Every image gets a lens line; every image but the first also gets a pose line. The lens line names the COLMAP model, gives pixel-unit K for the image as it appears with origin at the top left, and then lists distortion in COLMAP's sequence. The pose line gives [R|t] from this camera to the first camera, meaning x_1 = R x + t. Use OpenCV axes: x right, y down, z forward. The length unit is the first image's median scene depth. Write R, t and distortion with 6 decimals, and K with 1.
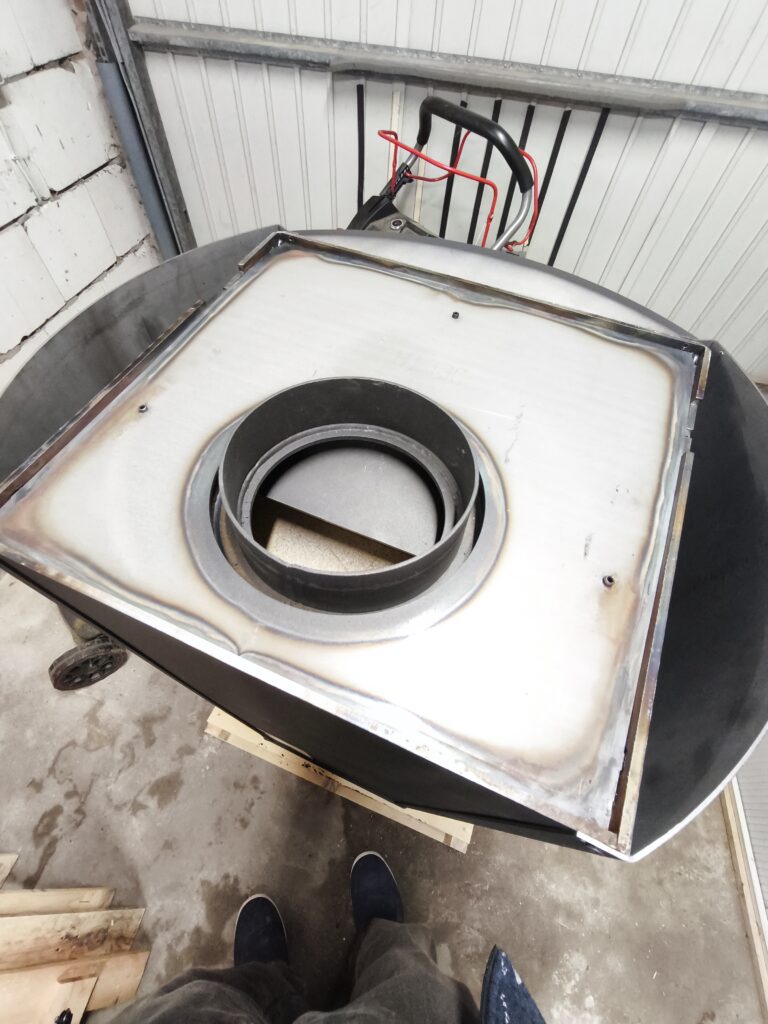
lens RADIAL K [[446.9, 0, 366.6], [0, 446.9, 513.7], [0, 0, 1]] dist [0.000220, -0.000467]
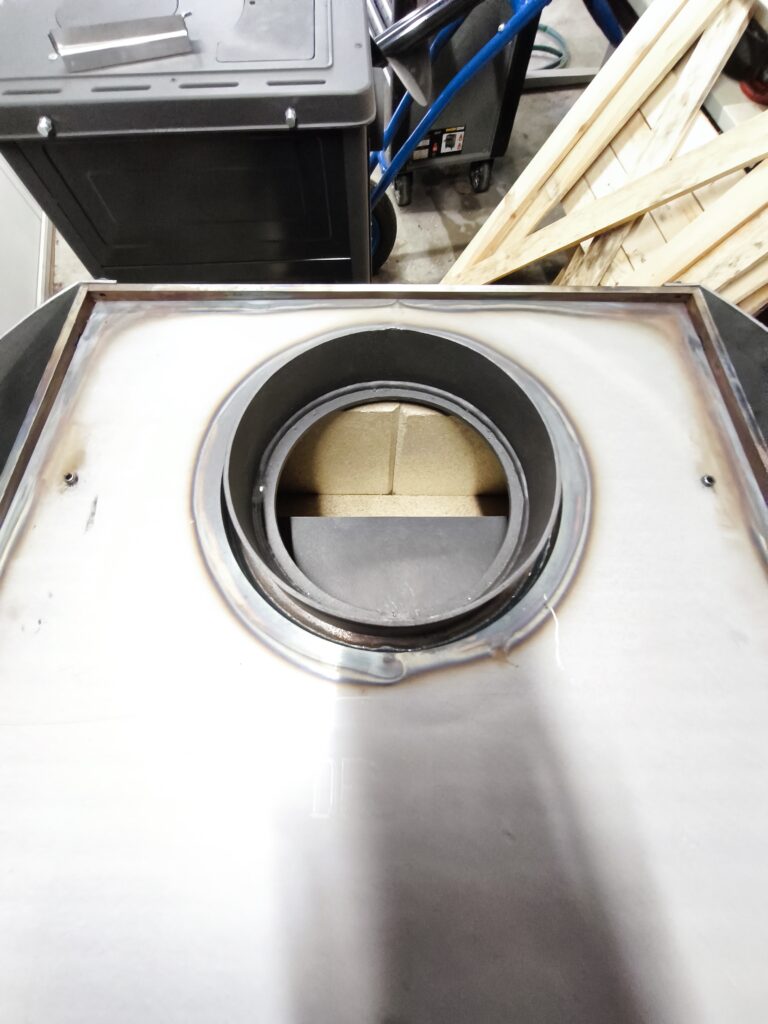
lens RADIAL K [[438.4, 0, 384.0], [0, 438.4, 512.0], [0, 0, 1]] dist [-0.001002, -0.000587]
pose [[-0.906677, 0.374031, -0.195032, 0.145231], [-0.373443, -0.496738, 0.783449, -0.667896], [0.196154, 0.783169, 0.590060, 0.556677]]
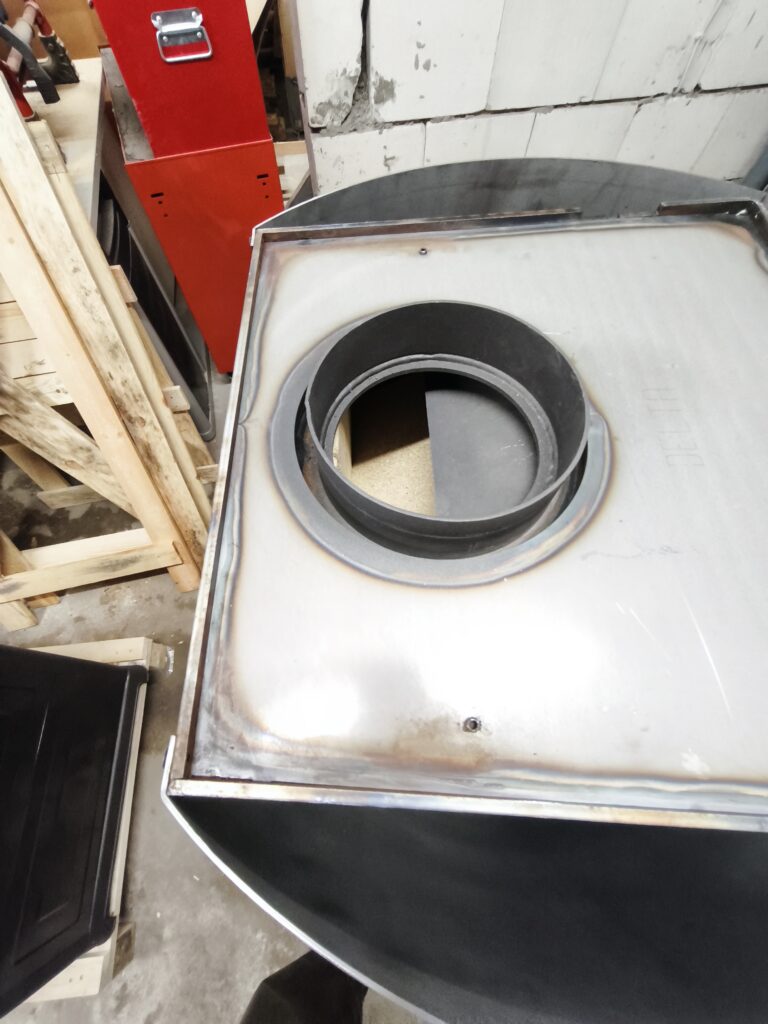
lens RADIAL K [[438.4, 0, 384.0], [0, 438.4, 512.0], [0, 0, 1]] dist [-0.001002, -0.000587]
pose [[0.431847, 0.790968, -0.433448, 0.431552], [-0.730187, 0.588699, 0.346786, -0.176453], [0.529467, 0.166740, 0.831782, 0.202389]]
